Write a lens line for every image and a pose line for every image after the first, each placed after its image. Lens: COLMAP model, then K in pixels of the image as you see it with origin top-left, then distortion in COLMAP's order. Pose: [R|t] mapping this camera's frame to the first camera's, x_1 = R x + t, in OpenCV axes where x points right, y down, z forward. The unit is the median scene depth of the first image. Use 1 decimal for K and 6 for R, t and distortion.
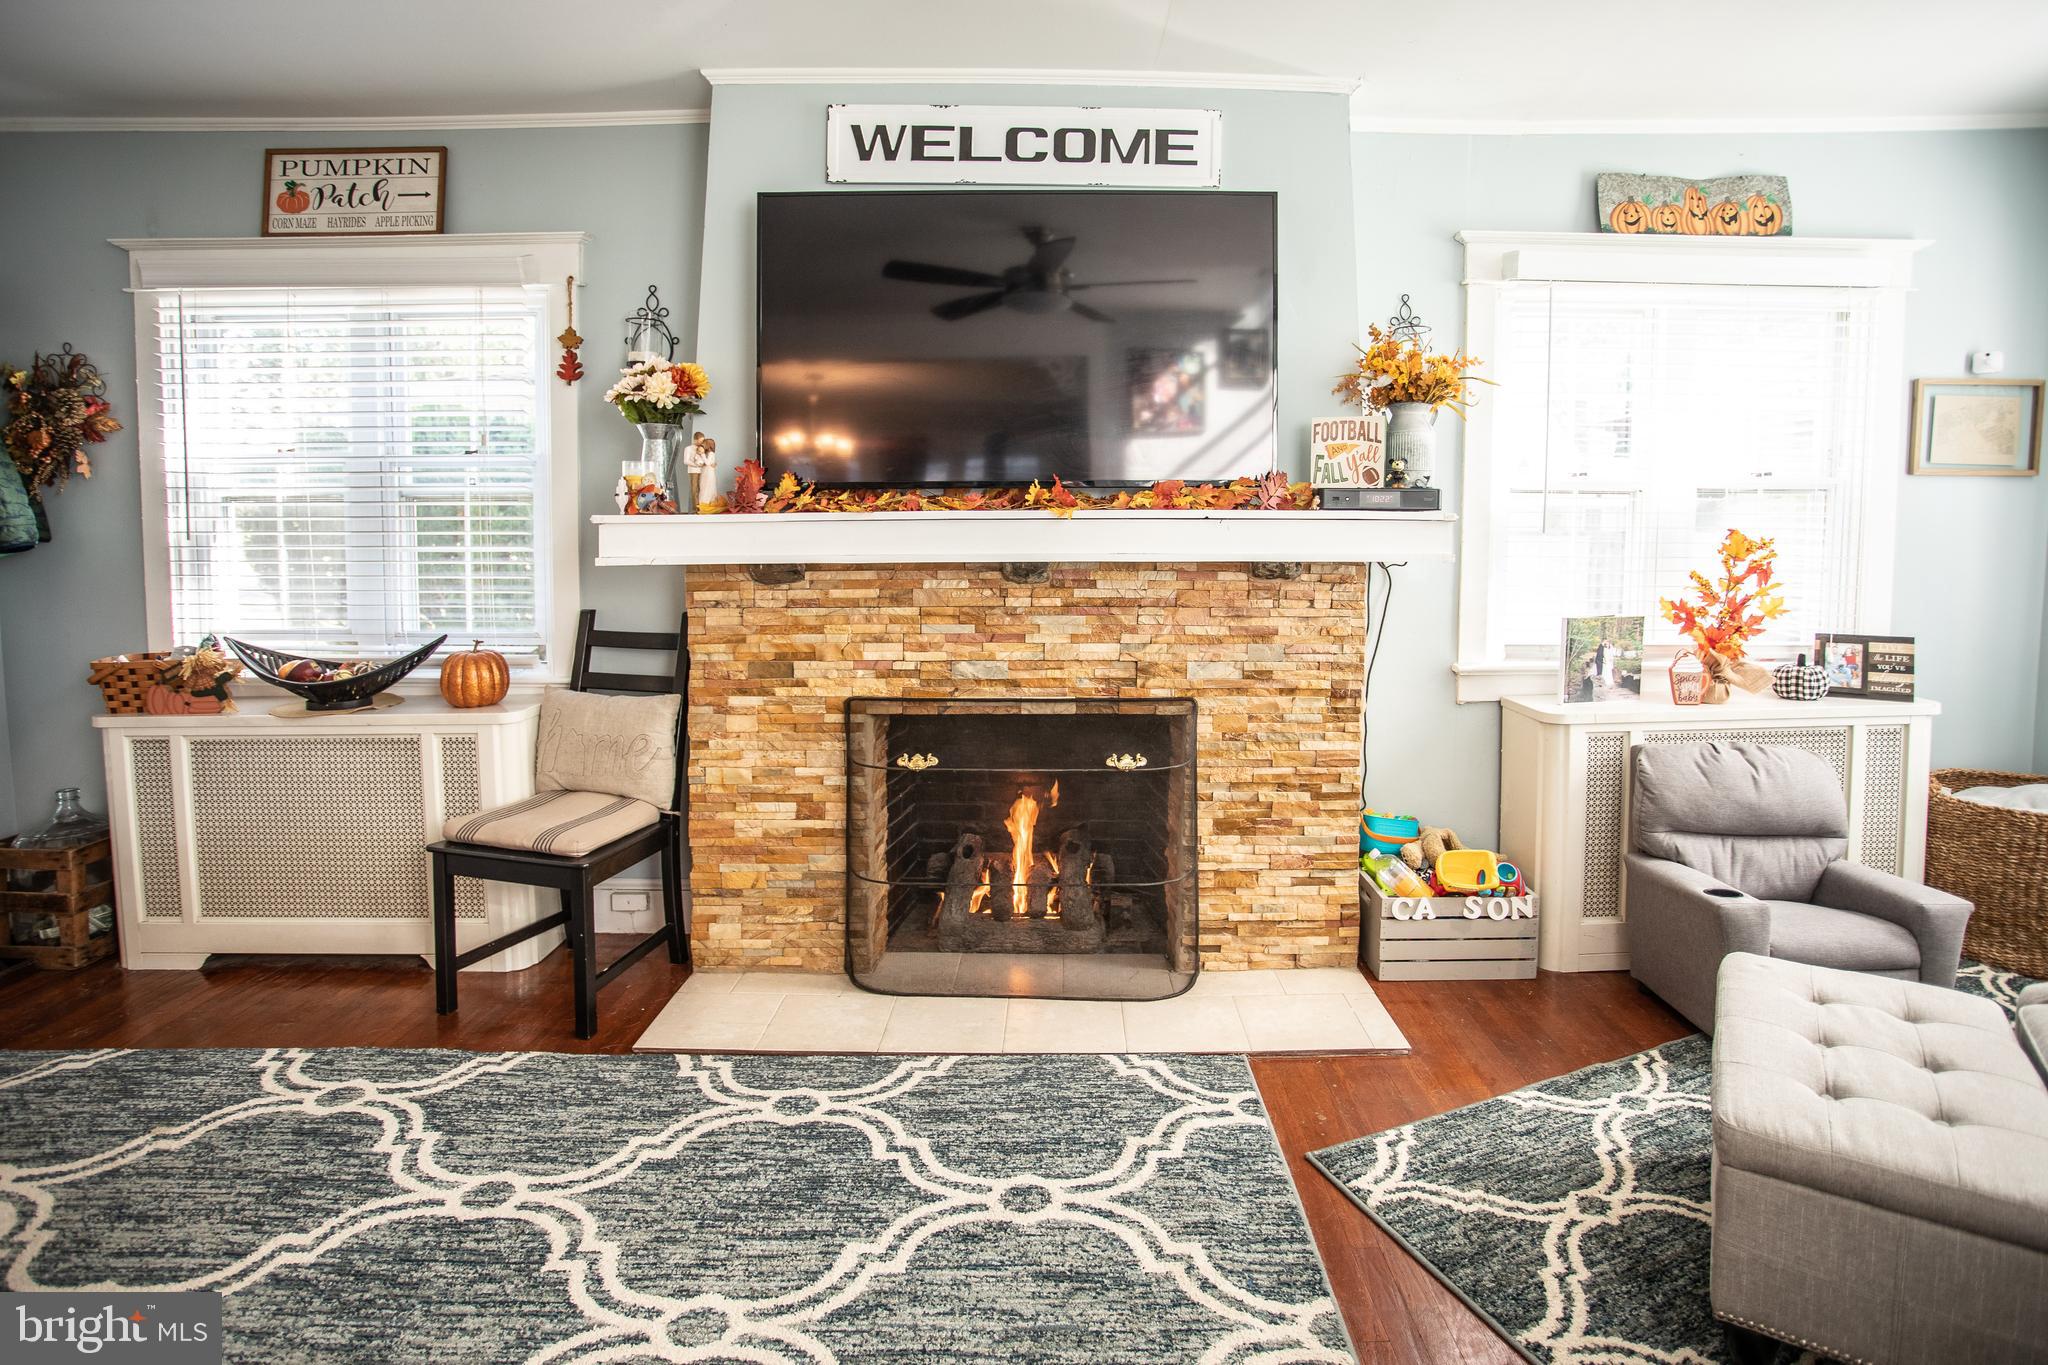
lens RADIAL K [[1049.1, 0, 1096.4], [0, 1049.1, 558.2], [0, 0, 1]] dist [-0.065891, 0.017928]
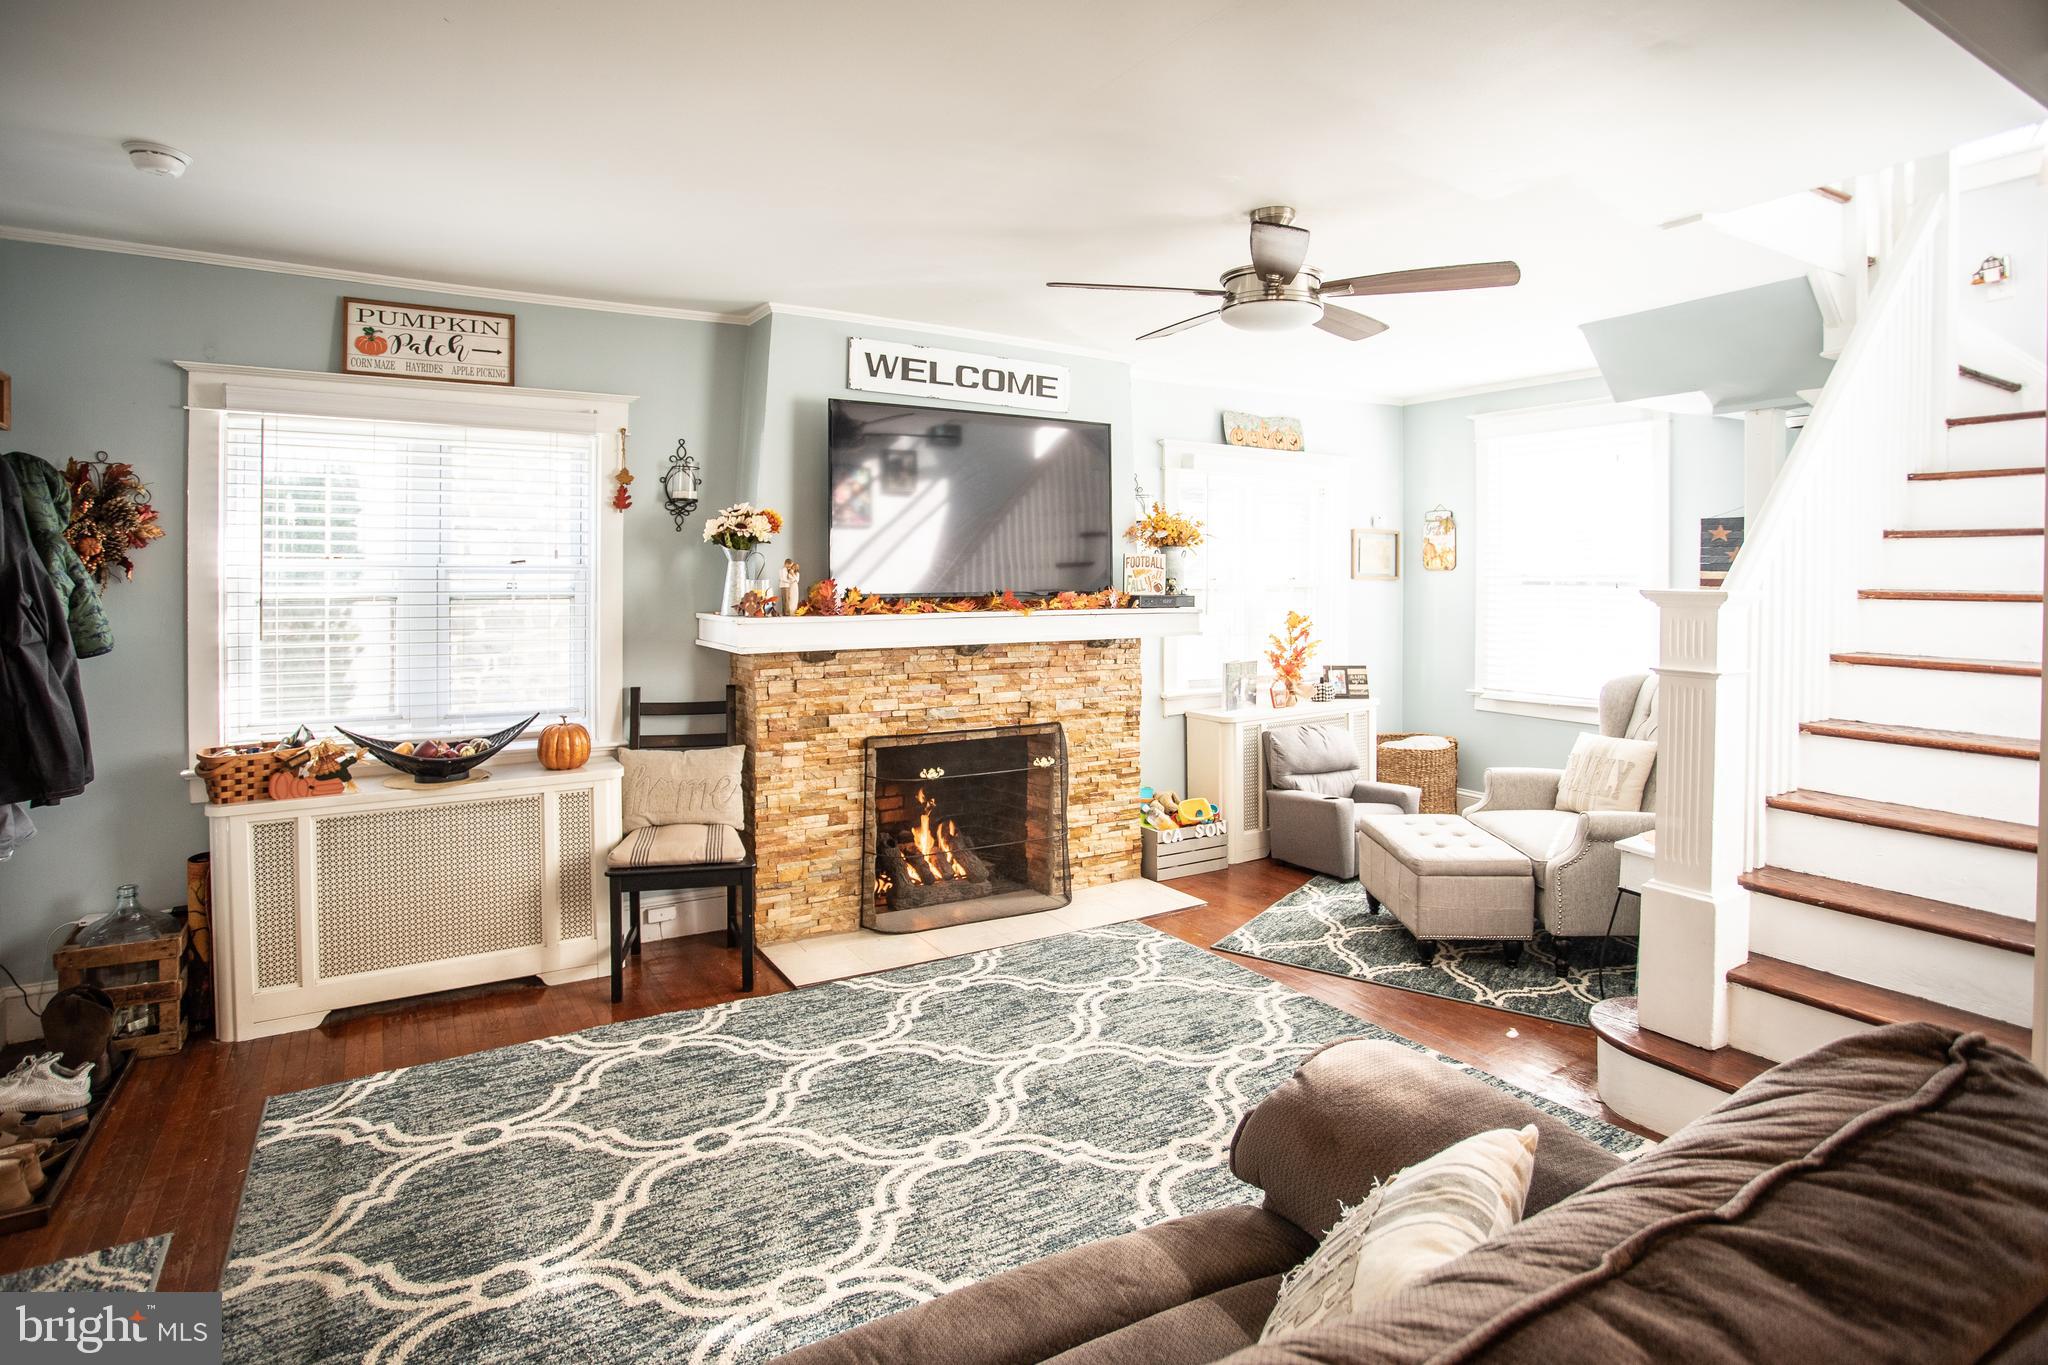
lens RADIAL K [[1049.1, 0, 988.6], [0, 1049.1, 549.4], [0, 0, 1]] dist [-0.065891, 0.017928]
pose [[0.870229, 0.013541, 0.492460, -0.815985], [0.019134, 0.997939, -0.061253, -0.037062], [-0.492275, 0.062727, 0.868177, -0.382975]]
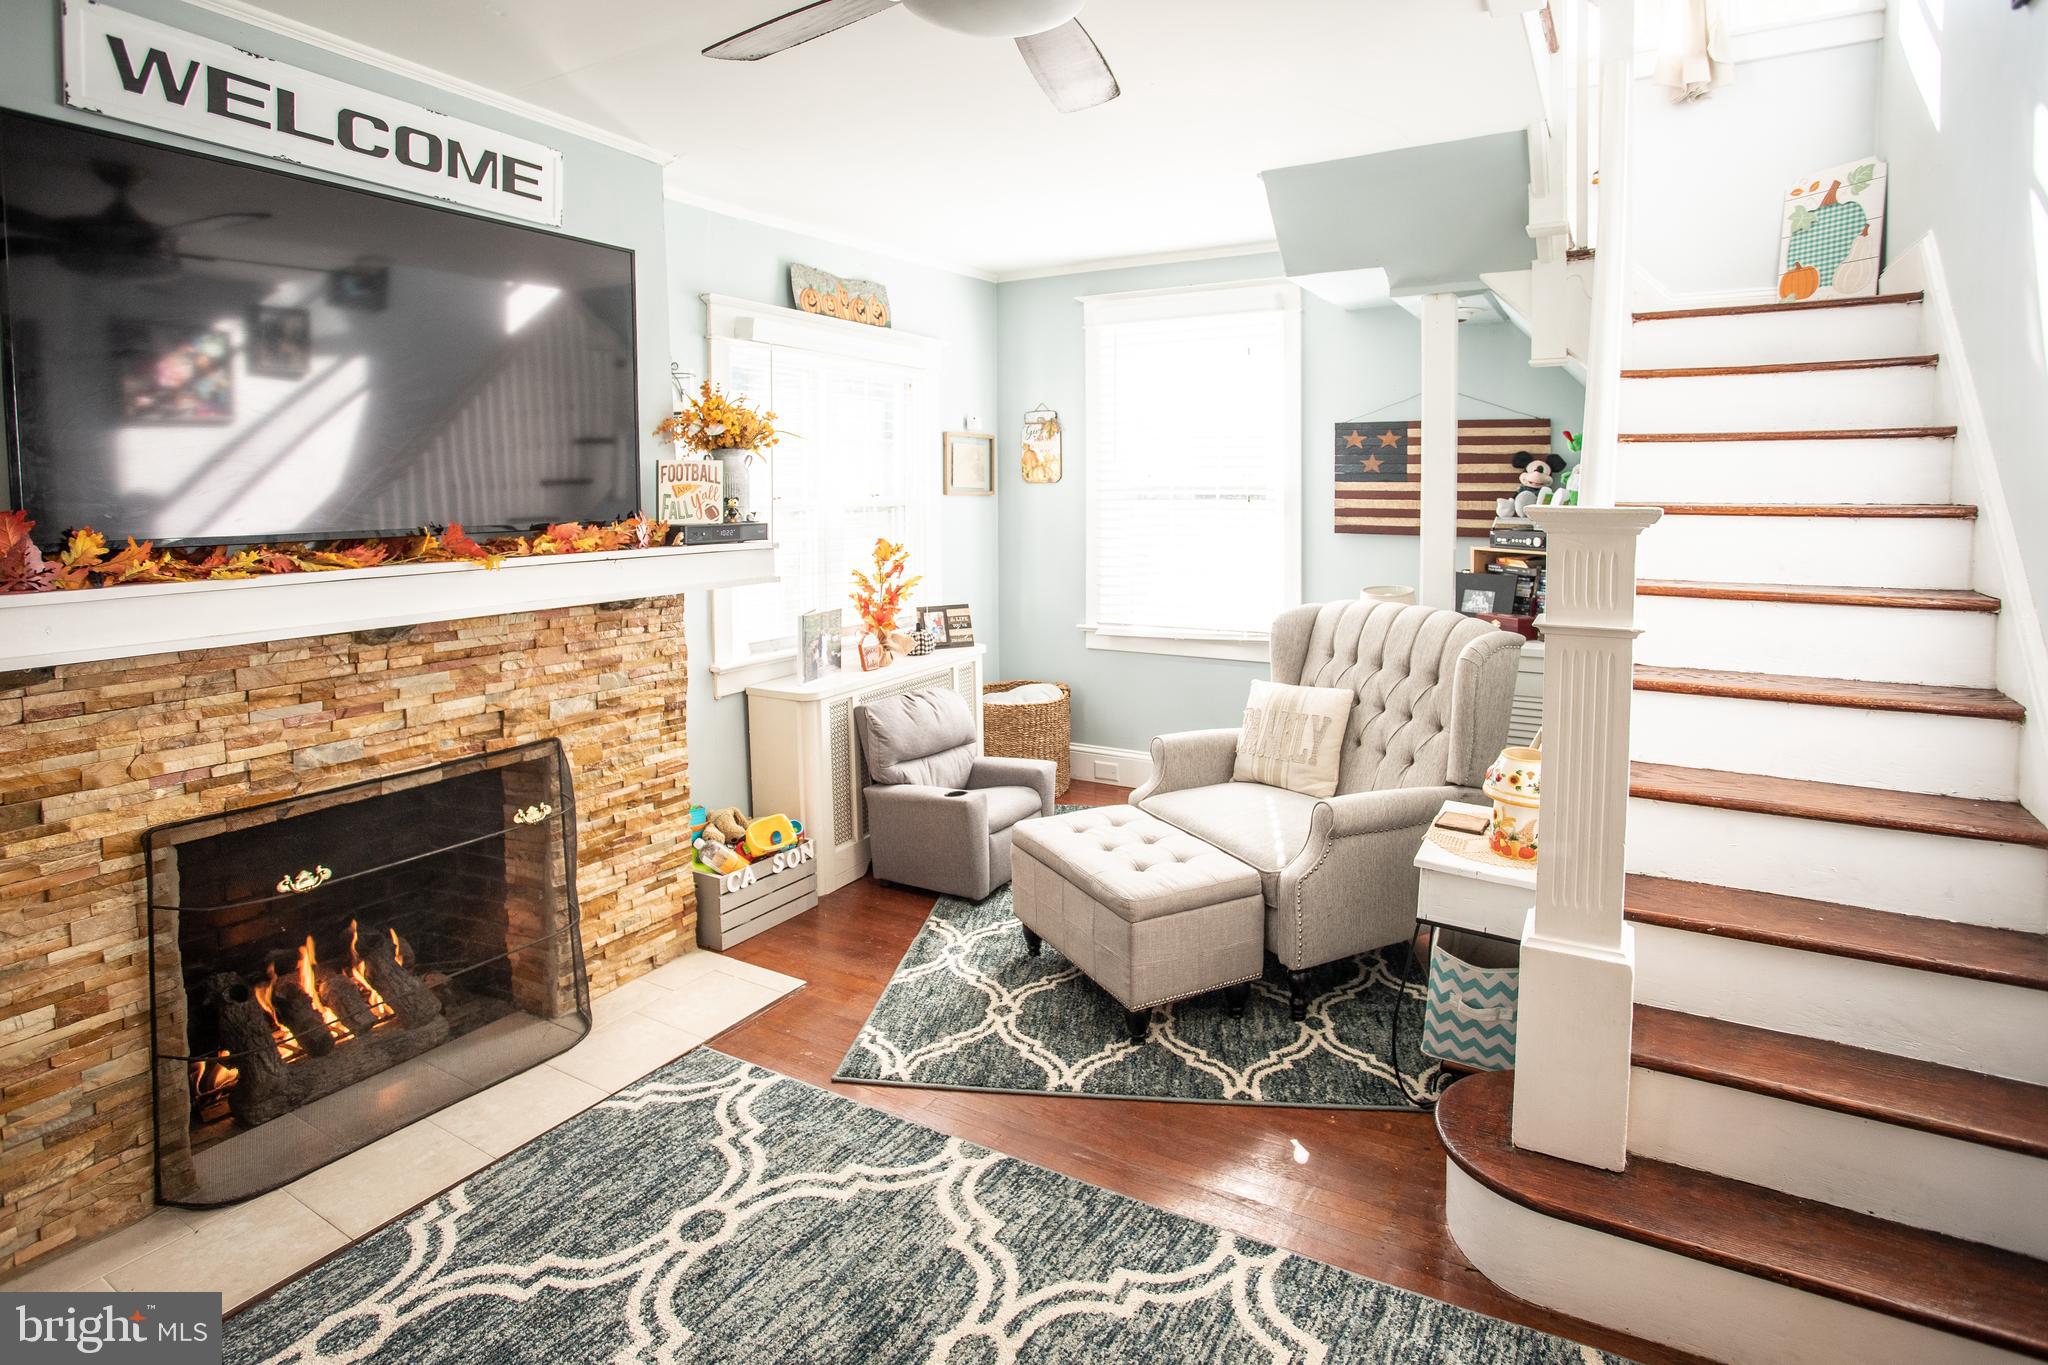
lens RADIAL K [[1049.1, 0, 1026.5], [0, 1049.1, 525.0], [0, 0, 1]] dist [-0.065891, 0.017928]
pose [[0.521437, -0.035415, 0.852555, -0.506665], [0.045774, 0.998861, 0.013497, -0.060841], [-0.852061, 0.031987, 0.522464, 0.101036]]
